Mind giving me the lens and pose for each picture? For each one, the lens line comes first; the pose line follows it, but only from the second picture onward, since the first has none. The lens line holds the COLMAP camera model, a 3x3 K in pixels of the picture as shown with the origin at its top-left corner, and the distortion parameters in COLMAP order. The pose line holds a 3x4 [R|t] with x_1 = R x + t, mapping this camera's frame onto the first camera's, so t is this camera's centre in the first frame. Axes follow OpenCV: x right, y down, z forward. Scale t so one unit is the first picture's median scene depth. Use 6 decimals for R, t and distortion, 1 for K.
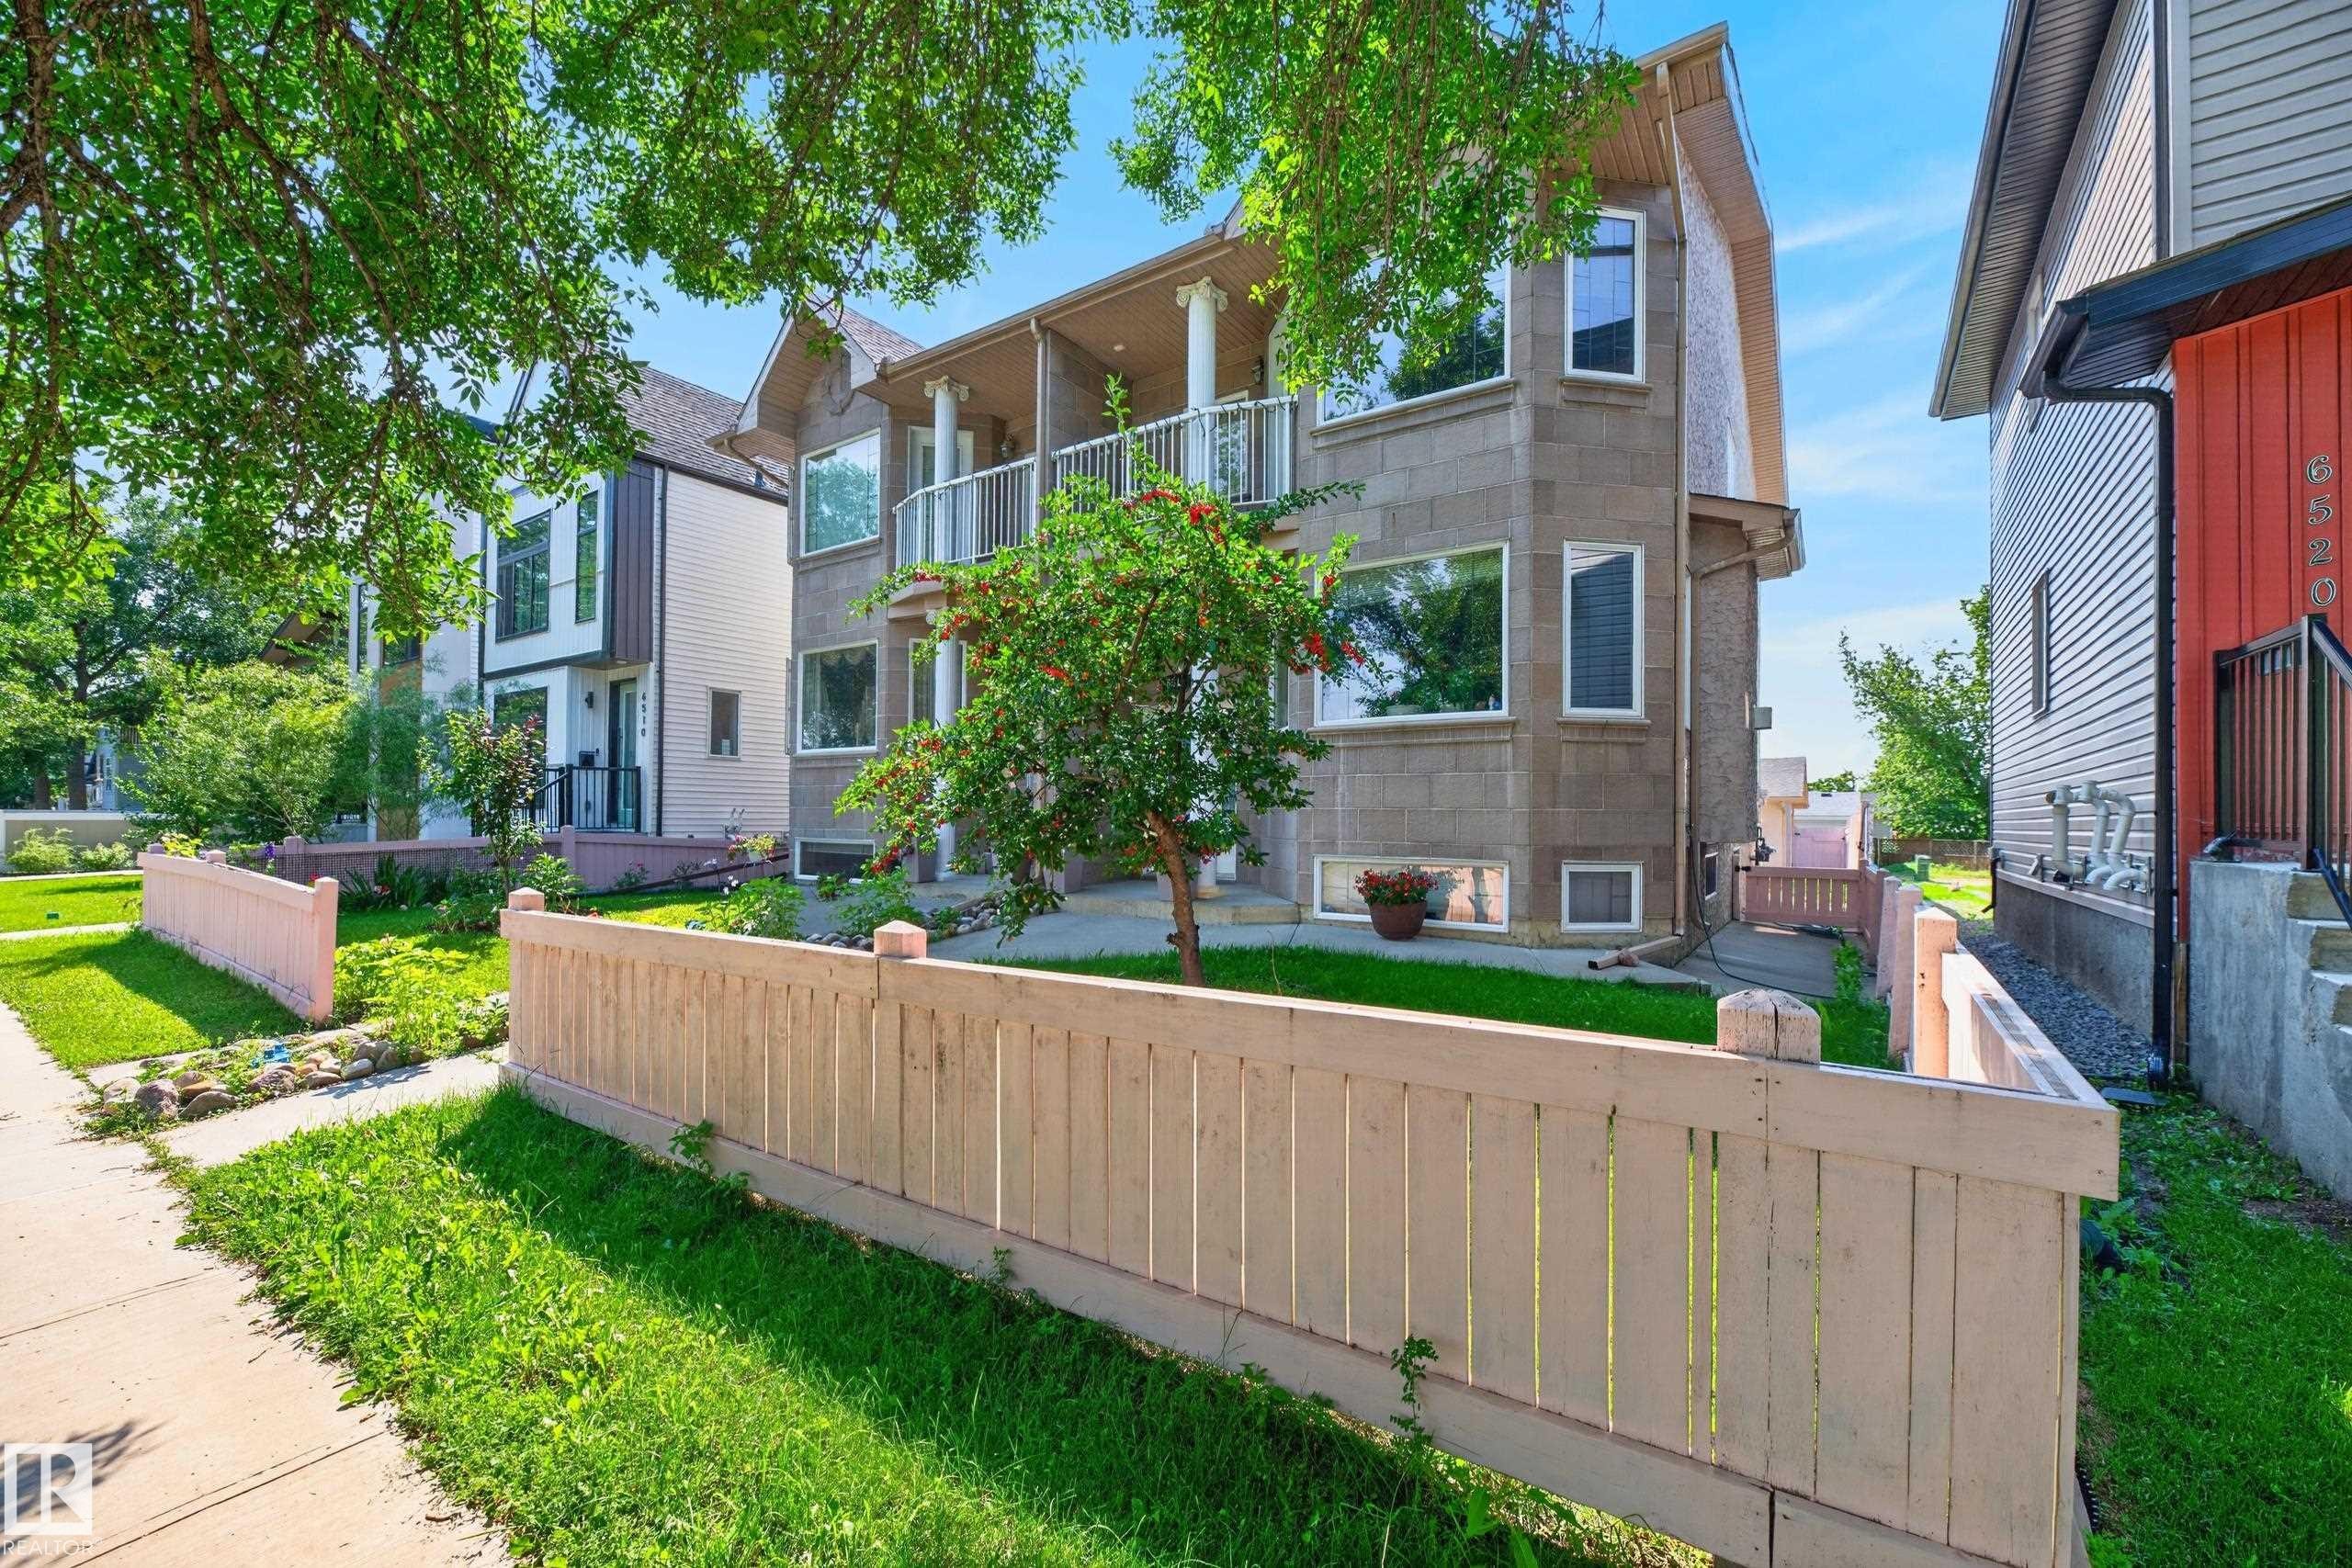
lens RADIAL K [[956.1, 0, 1183.0], [0, 956.1, 825.3], [0, 0, 1]] dist [-0.002744, -0.000490]
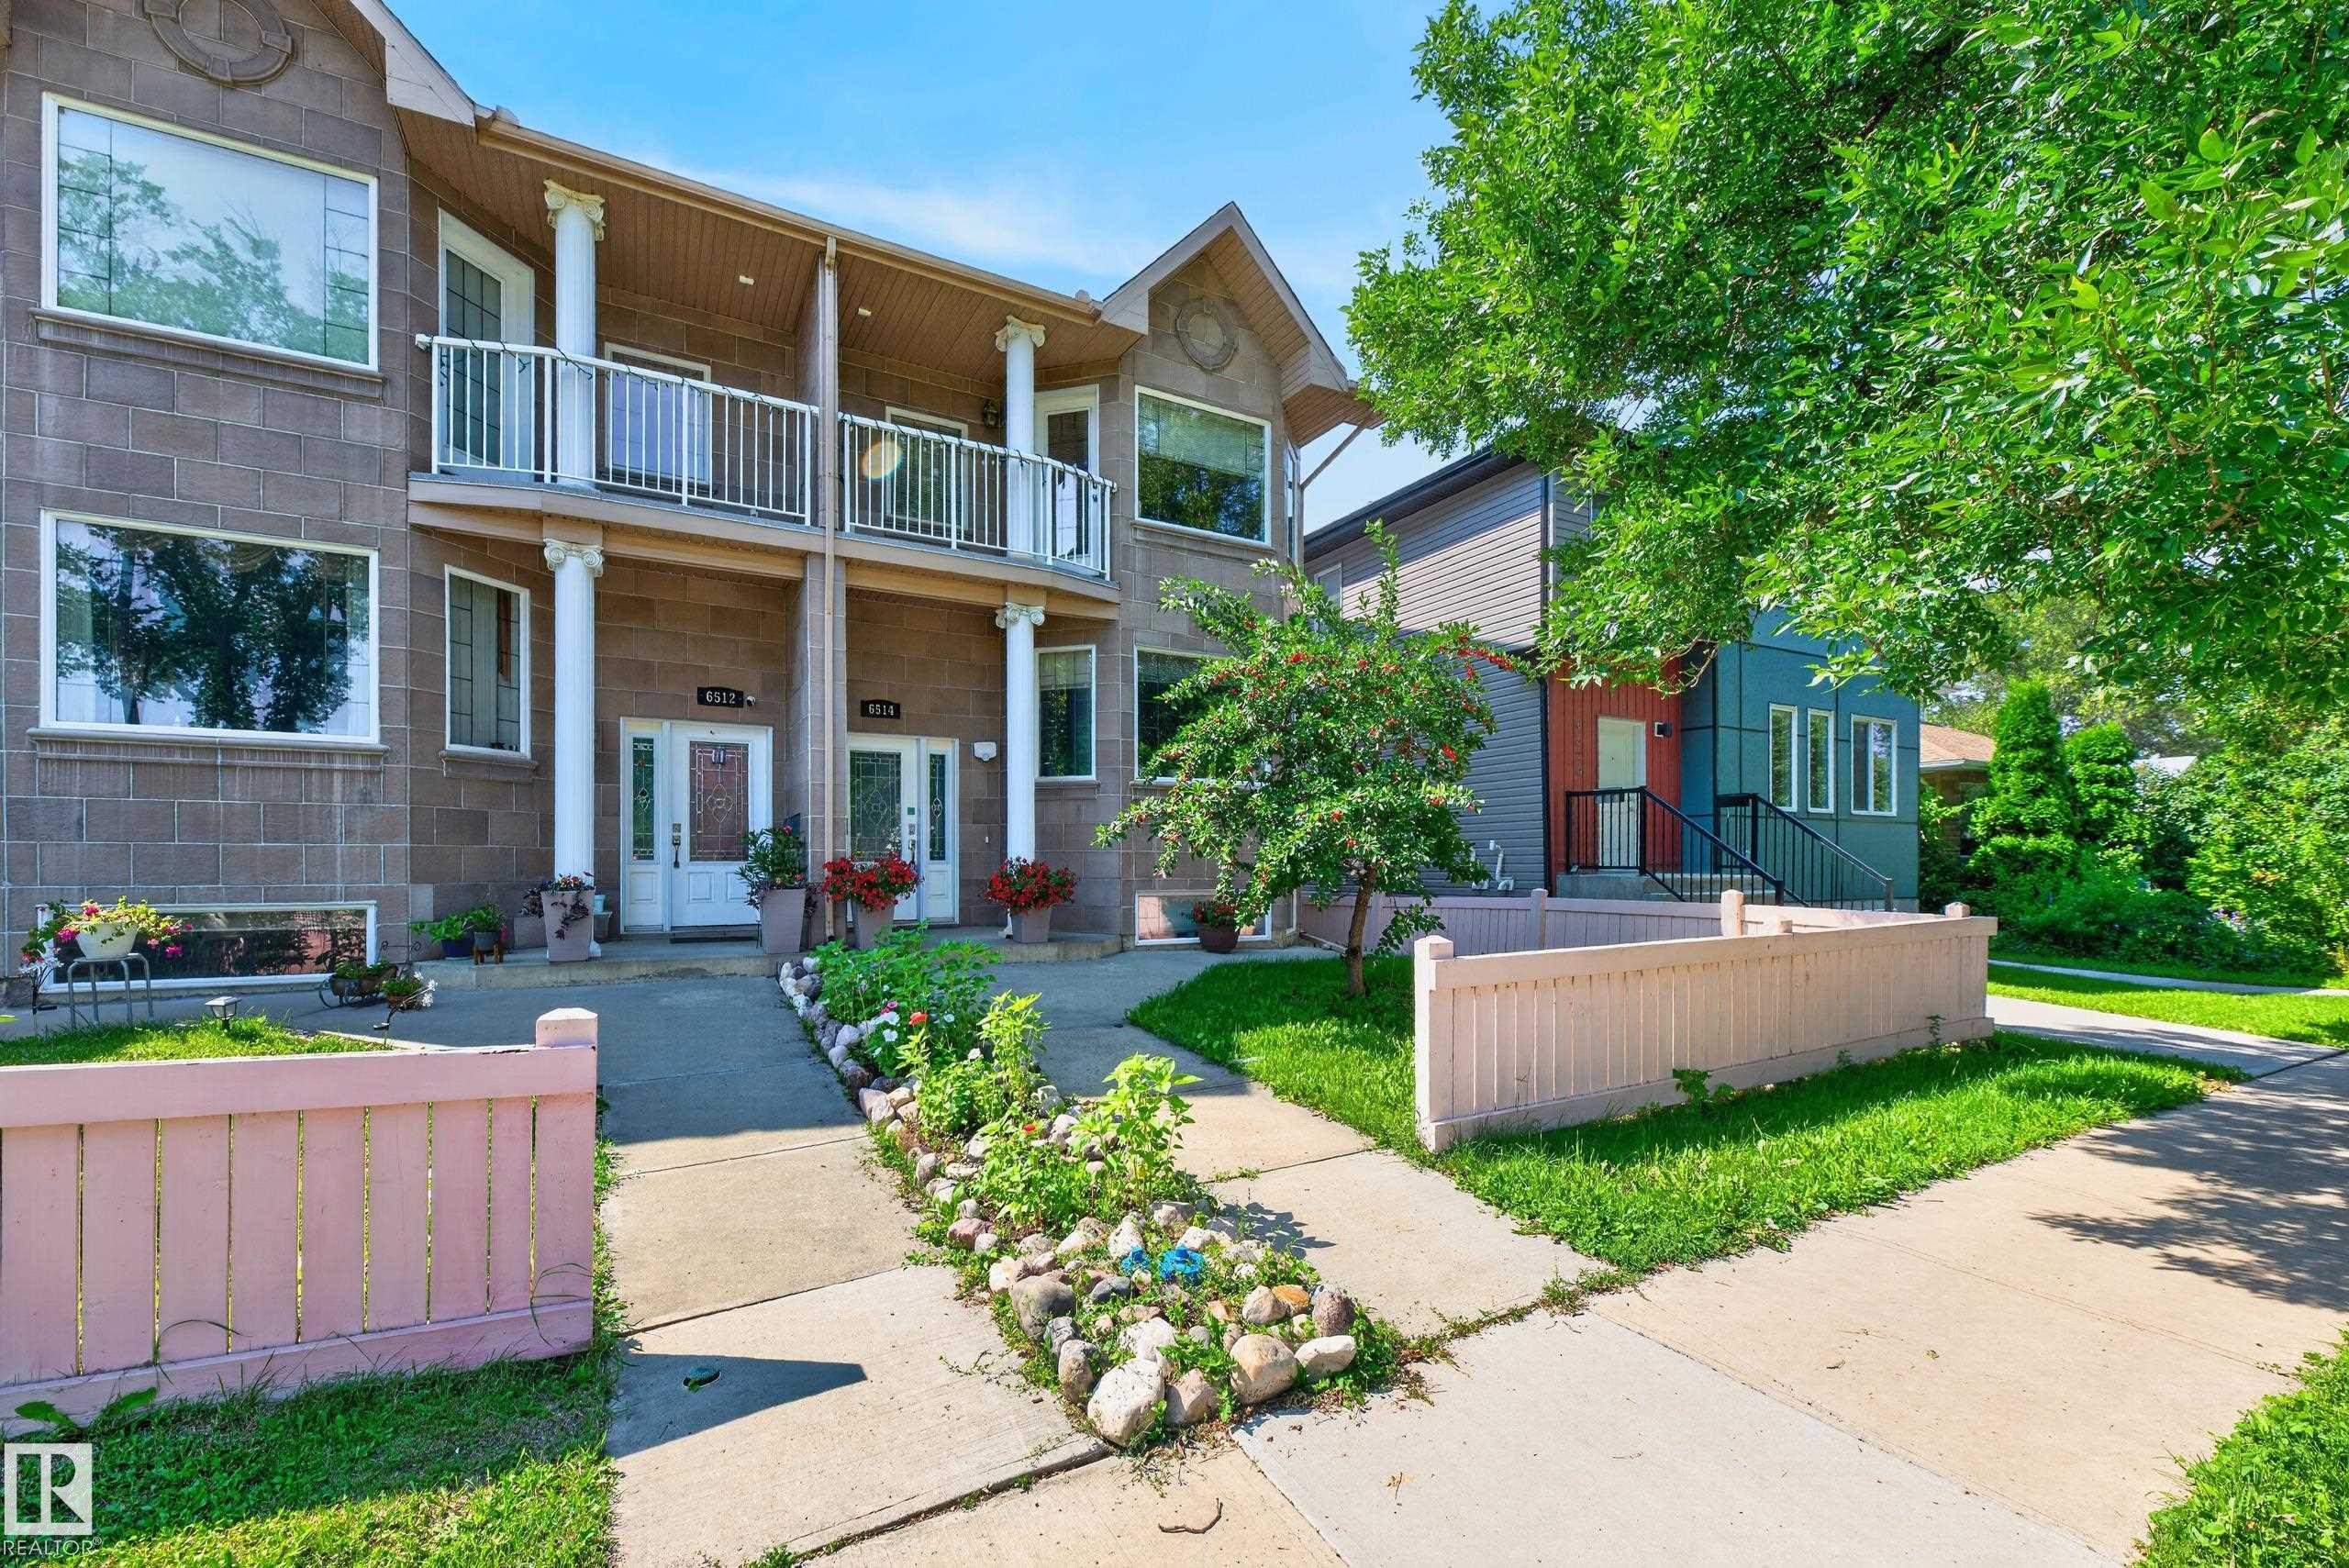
lens RADIAL K [[961.8, 0, 1209.7], [0, 961.8, 869.6], [0, 0, 1]] dist [-0.001387, -0.000212]
pose [[0.412451, 0.000242, 0.910980, -1.745386], [0.010728, 0.999929, -0.005122, 0.019186], [-0.910917, 0.011885, 0.412419, 0.875324]]
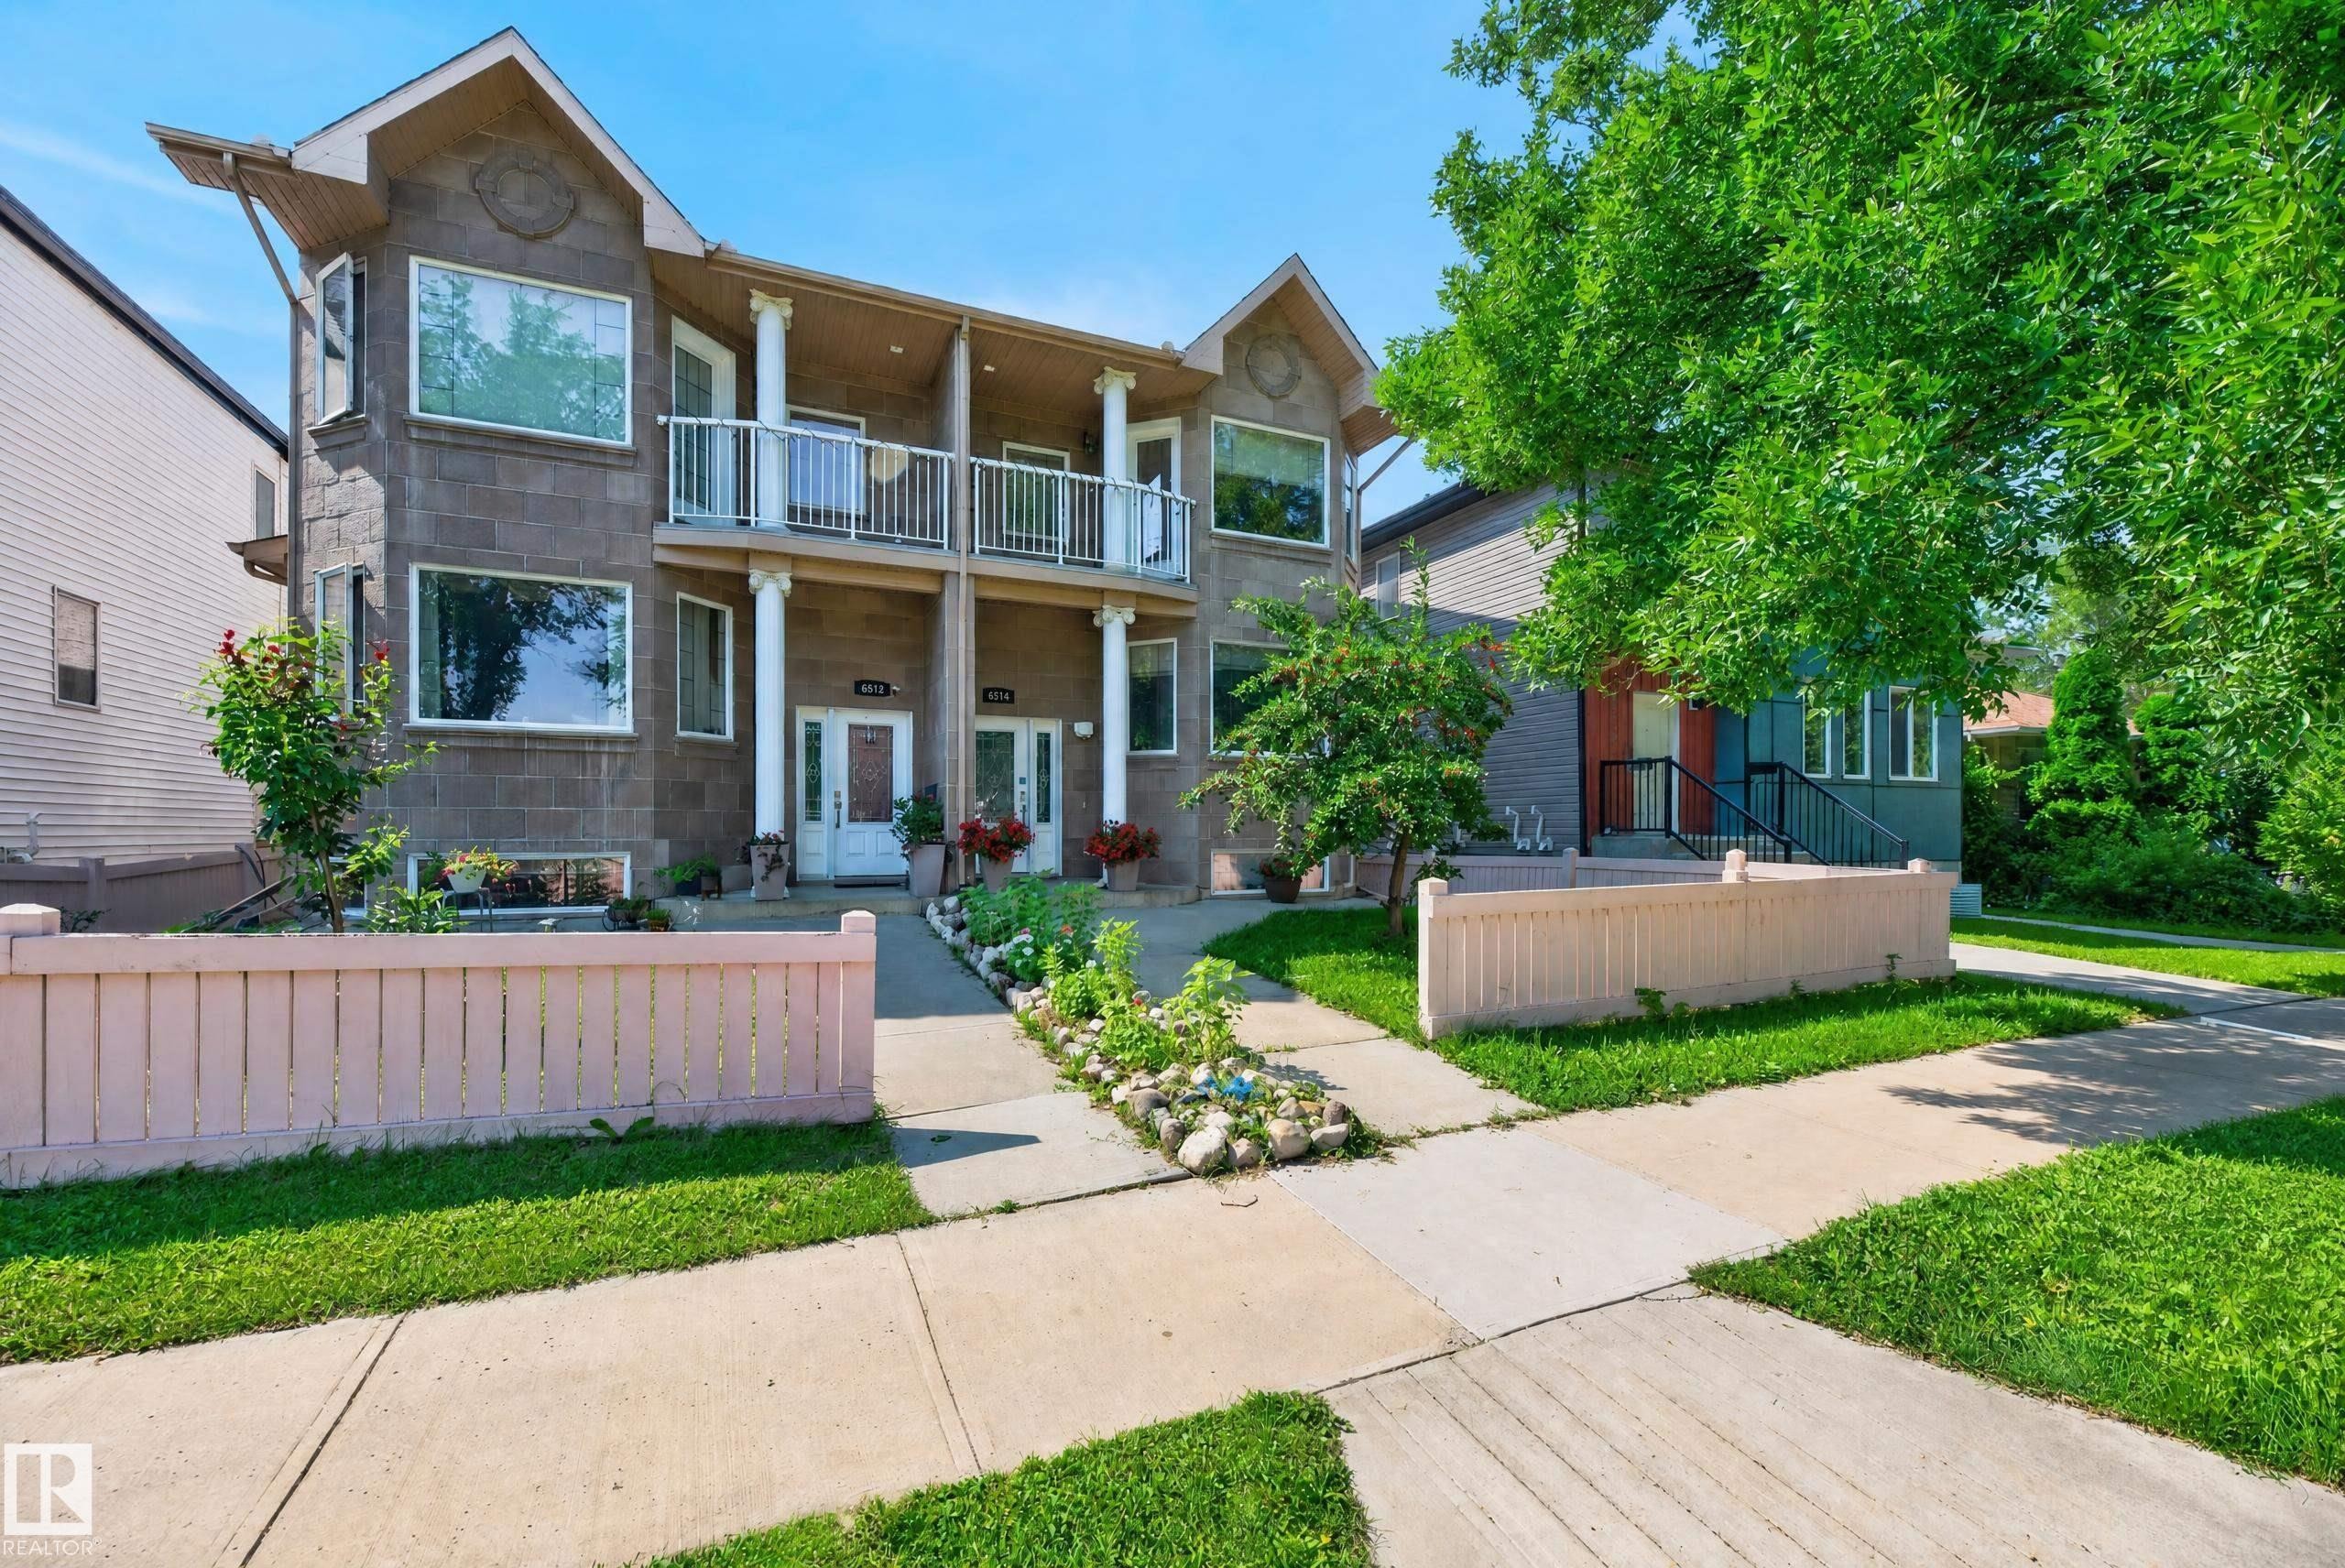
lens RADIAL K [[953.3, 0, 1179.5], [0, 953.3, 825.1], [0, 0, 1]] dist [-0.002744, -0.000490]
pose [[0.510902, 0.008587, 0.859596, -2.046179], [0.007265, 0.999871, -0.014305, 0.028380], [-0.859608, 0.013553, 0.510774, 0.706173]]
